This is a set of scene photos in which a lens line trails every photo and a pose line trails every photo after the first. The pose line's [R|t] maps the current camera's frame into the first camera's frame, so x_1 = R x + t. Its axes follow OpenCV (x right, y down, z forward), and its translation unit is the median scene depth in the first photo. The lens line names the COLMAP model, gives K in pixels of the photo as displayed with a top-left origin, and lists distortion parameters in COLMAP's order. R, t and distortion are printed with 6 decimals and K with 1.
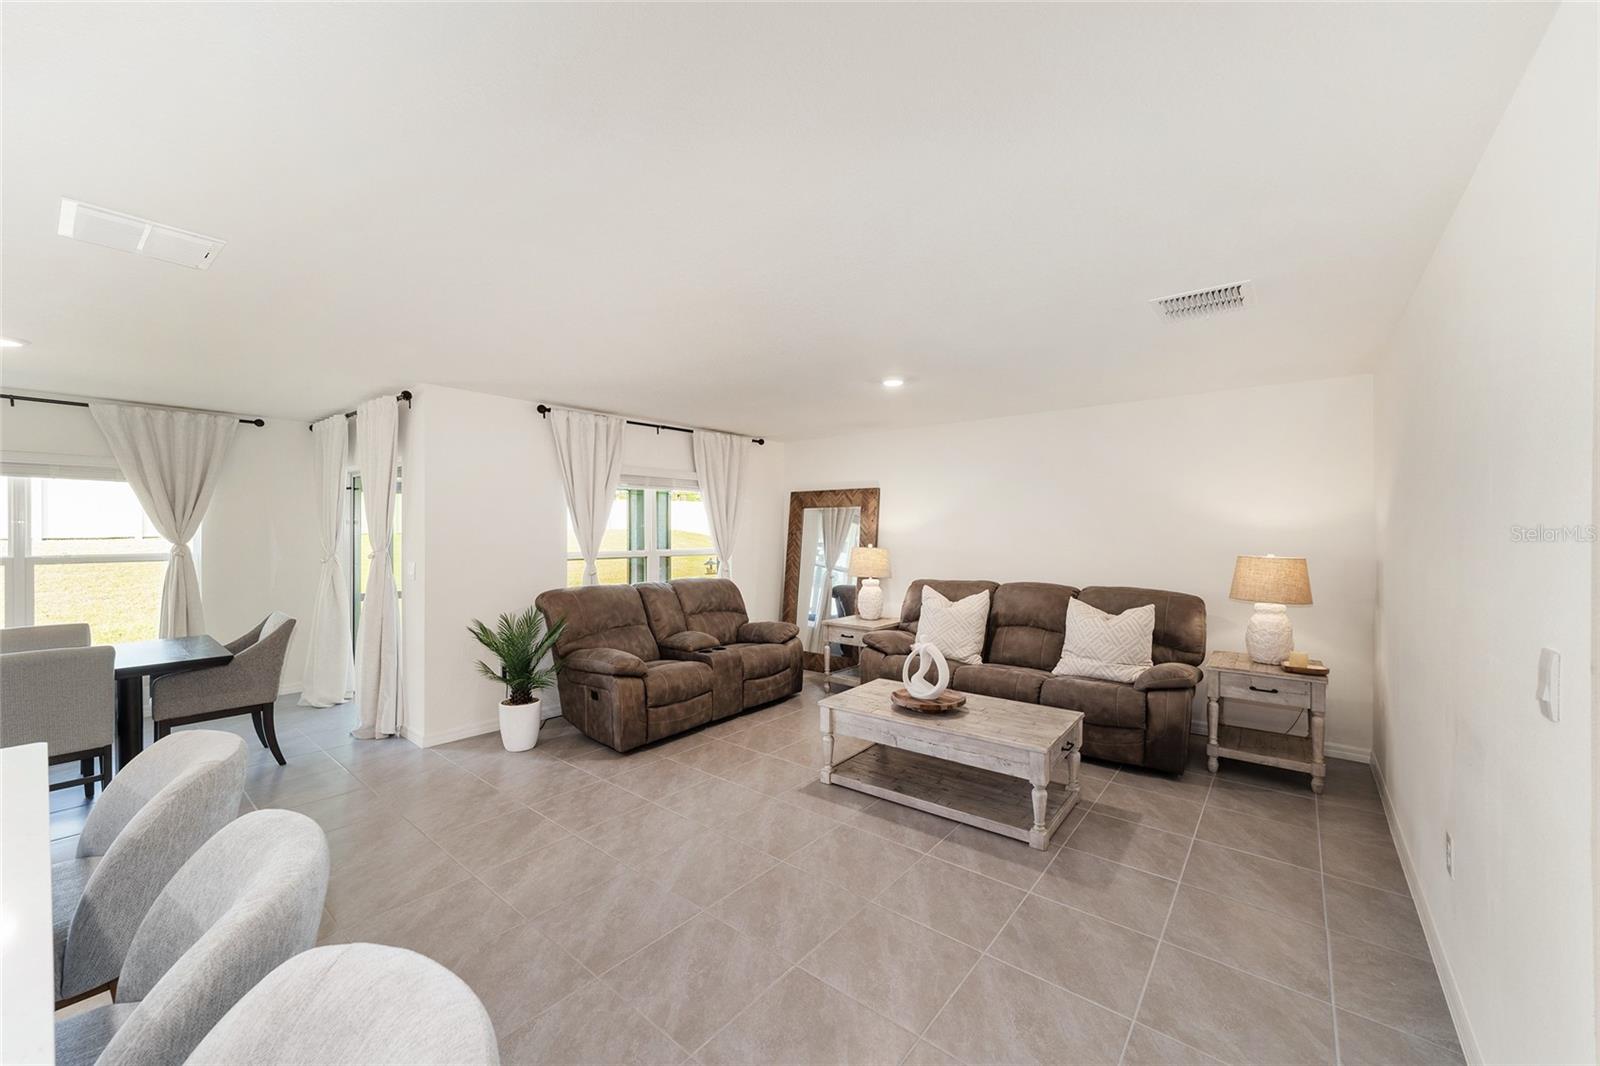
lens RADIAL K [[613.6, 0, 794.6], [0, 613.6, 534.1], [0, 0, 1]] dist [-0.011369, 0.006515]
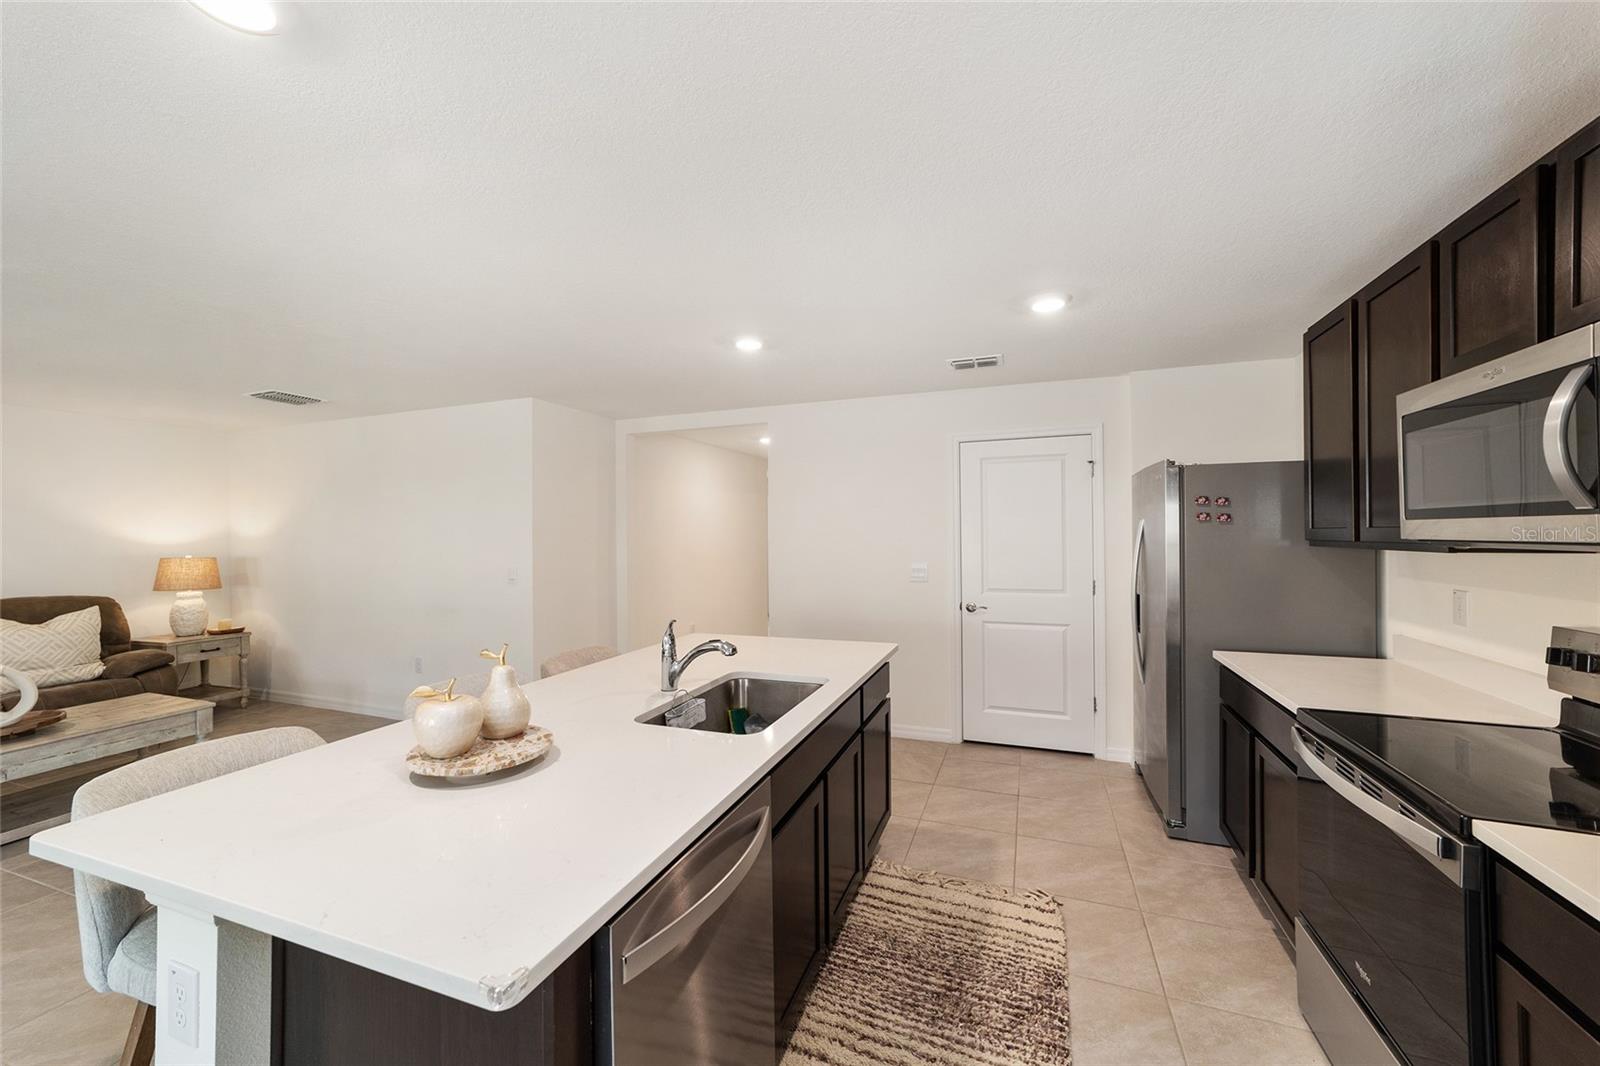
lens RADIAL K [[613.6, 0, 775.6], [0, 613.6, 531.3], [0, 0, 1]] dist [-0.011369, 0.006515]
pose [[-0.310986, 0.000288, 0.950414, -0.763746], [0.014960, 0.999878, 0.004592, -0.006124], [-0.950297, 0.015647, -0.310952, 0.150050]]
